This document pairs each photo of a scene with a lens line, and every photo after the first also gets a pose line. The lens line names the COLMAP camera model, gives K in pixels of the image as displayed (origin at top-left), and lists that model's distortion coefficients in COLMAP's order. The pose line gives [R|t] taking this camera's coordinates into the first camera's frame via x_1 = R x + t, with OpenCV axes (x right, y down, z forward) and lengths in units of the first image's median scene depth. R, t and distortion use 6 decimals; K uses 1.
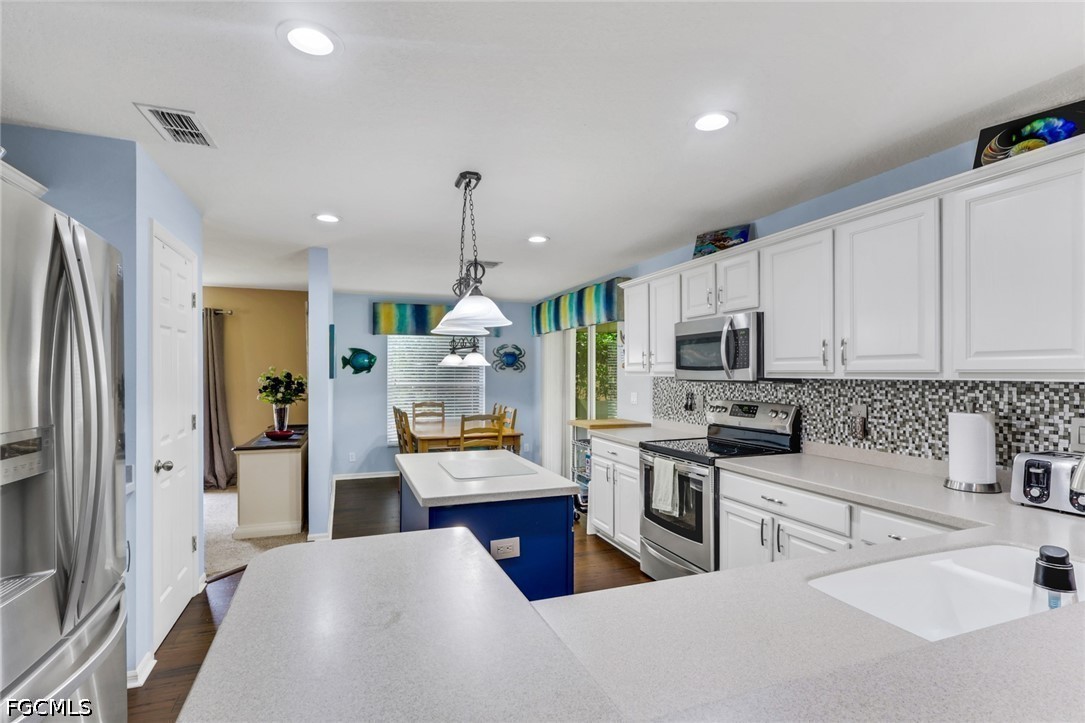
lens RADIAL K [[520.5, 0, 544.1], [0, 520.5, 373.5], [0, 0, 1]] dist [-0.003589, -0.000176]
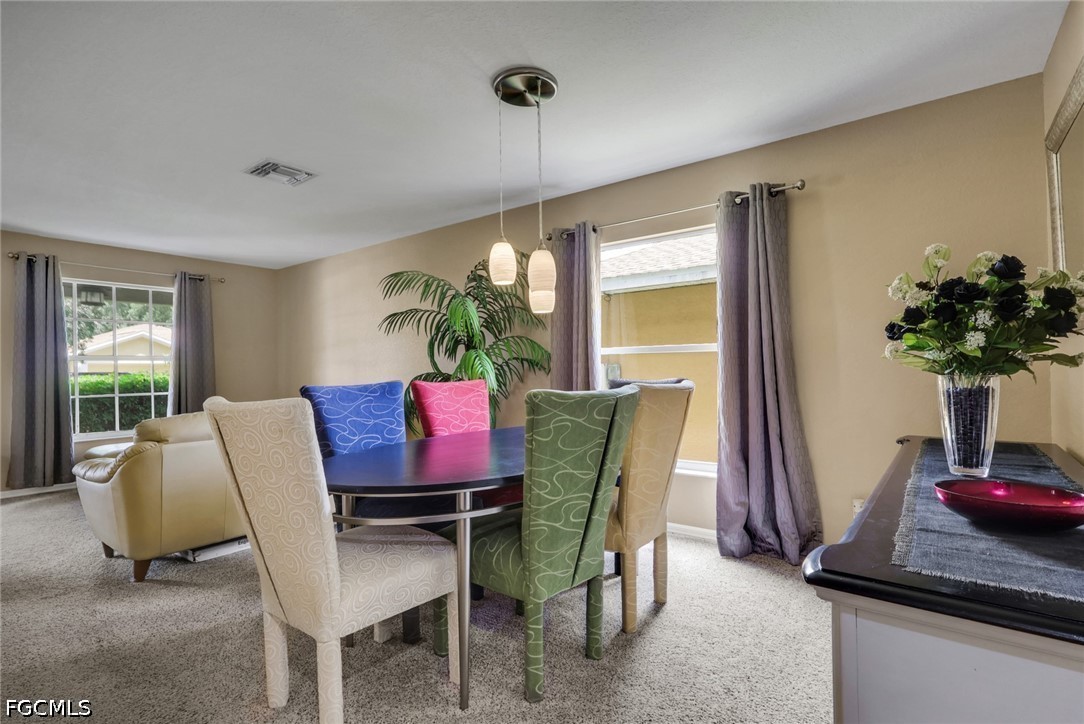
lens RADIAL K [[508.6, 0, 540.5], [0, 508.6, 371.2], [0, 0, 1]] dist [0.001286, -0.000065]
pose [[0.514776, -0.012801, -0.857229, -0.513375], [0.015873, 0.999859, -0.005399, 0.072110], [0.857178, -0.010828, 0.514906, 0.864155]]
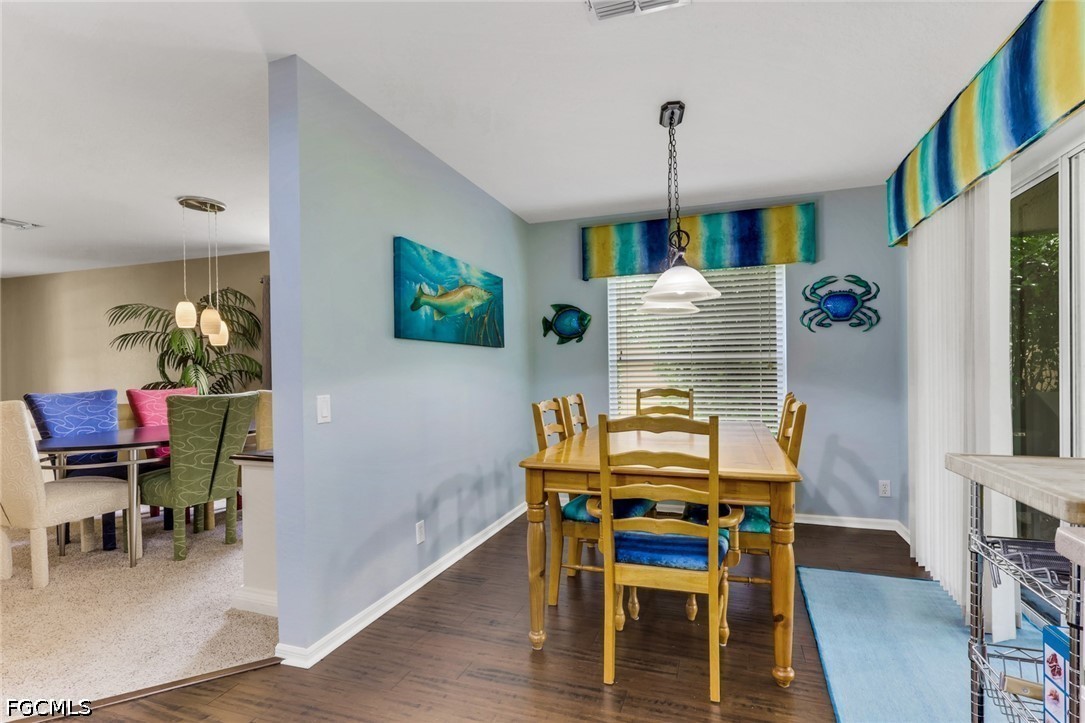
lens RADIAL K [[519.5, 0, 560.0], [0, 519.5, 373.9], [0, 0, 1]] dist [-0.010117, -0.000403]
pose [[0.774162, -0.010804, -0.632896, 0.069182], [0.014735, 0.999891, 0.000954, 0.060980], [0.632816, -0.010064, 0.774237, 0.831586]]
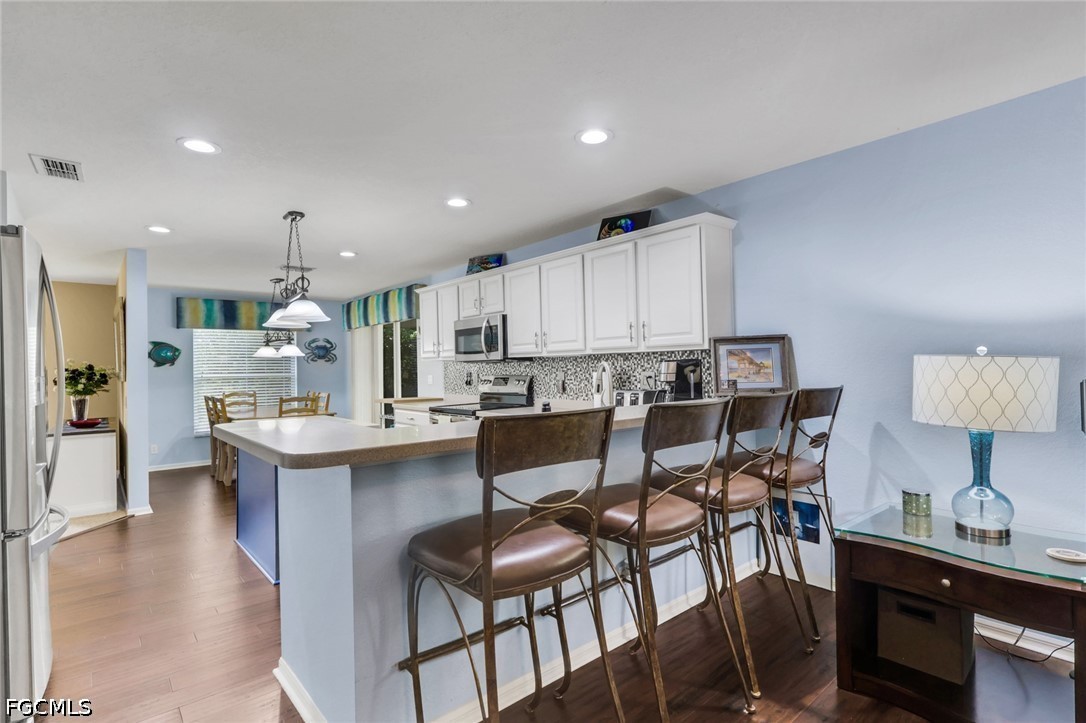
lens RADIAL K [[527.0, 0, 542.6], [0, 527.0, 363.5], [0, 0, 1]] dist [-0.000518, -0.000162]
pose [[0.941839, -0.014860, 0.335736, -0.000194], [0.019577, 0.999751, -0.010669, 0.032850], [-0.335494, 0.016621, 0.941896, -0.362730]]
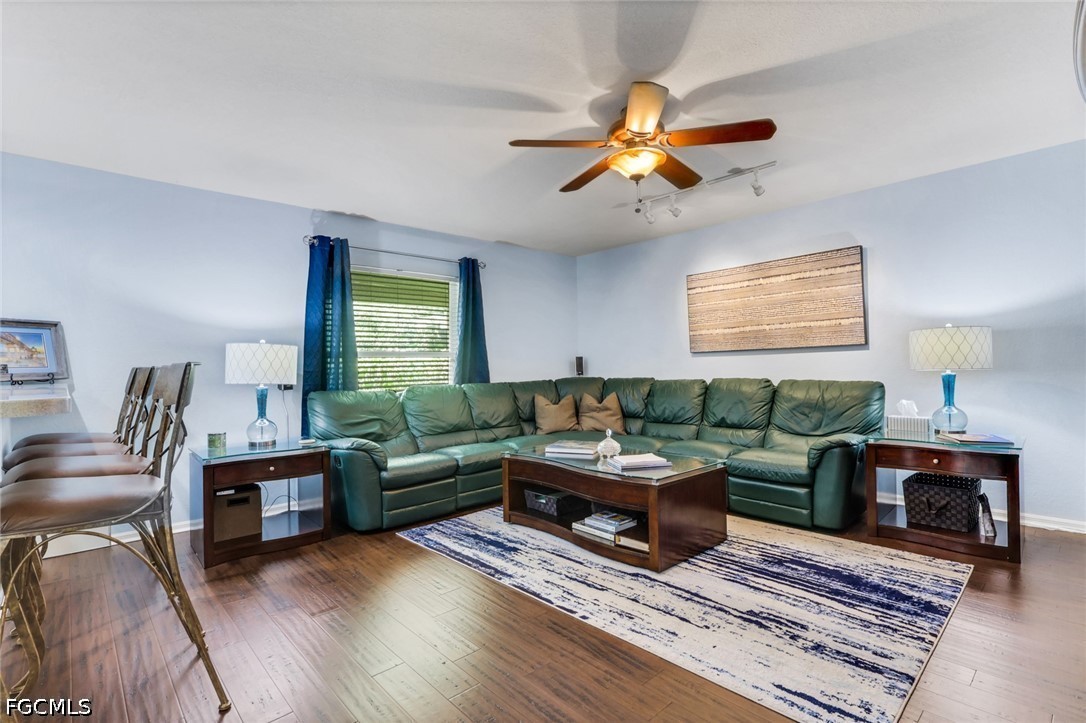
lens RADIAL K [[512.1, 0, 543.0], [0, 512.1, 361.5], [0, 0, 1]] dist [-0.001753, -0.000049]
pose [[-0.370849, 0.013427, 0.928596, -0.400820], [0.022091, 0.999740, -0.005634, 0.070161], [-0.928431, 0.018424, -0.371049, -0.157630]]
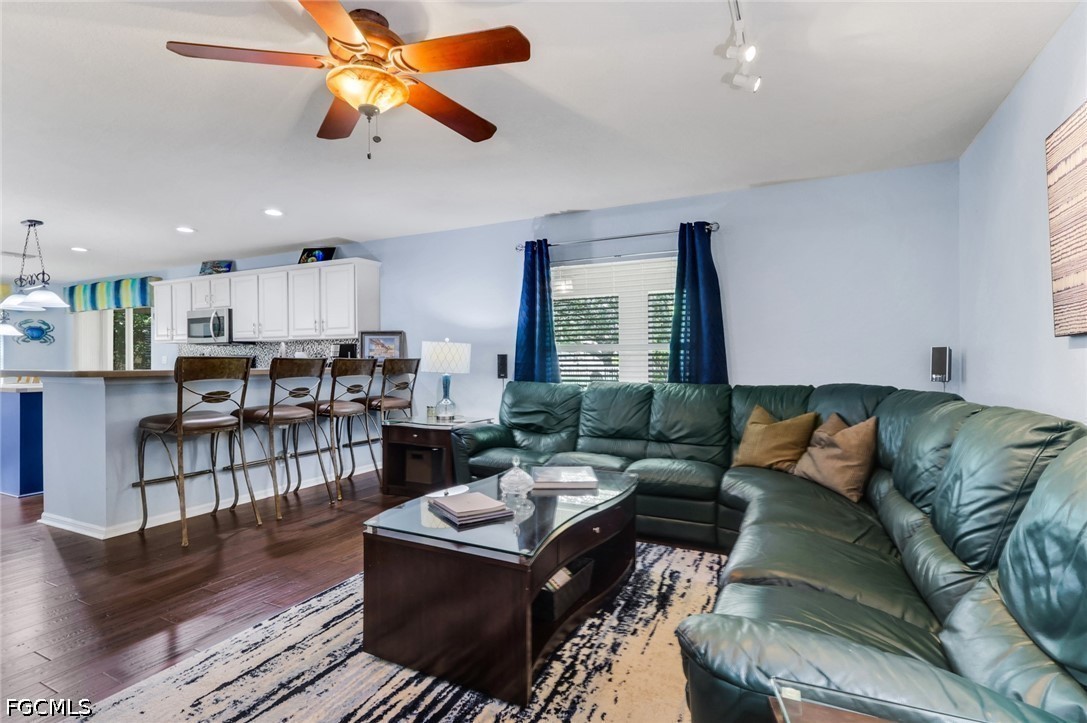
lens RADIAL K [[518.3, 0, 547.0], [0, 518.3, 363.3], [0, 0, 1]] dist [-0.000502, -0.000064]
pose [[0.727617, -0.003679, 0.685974, -0.055887], [0.003758, 0.999992, 0.001377, 0.071963], [-0.685973, 0.001576, 0.727625, -0.983472]]
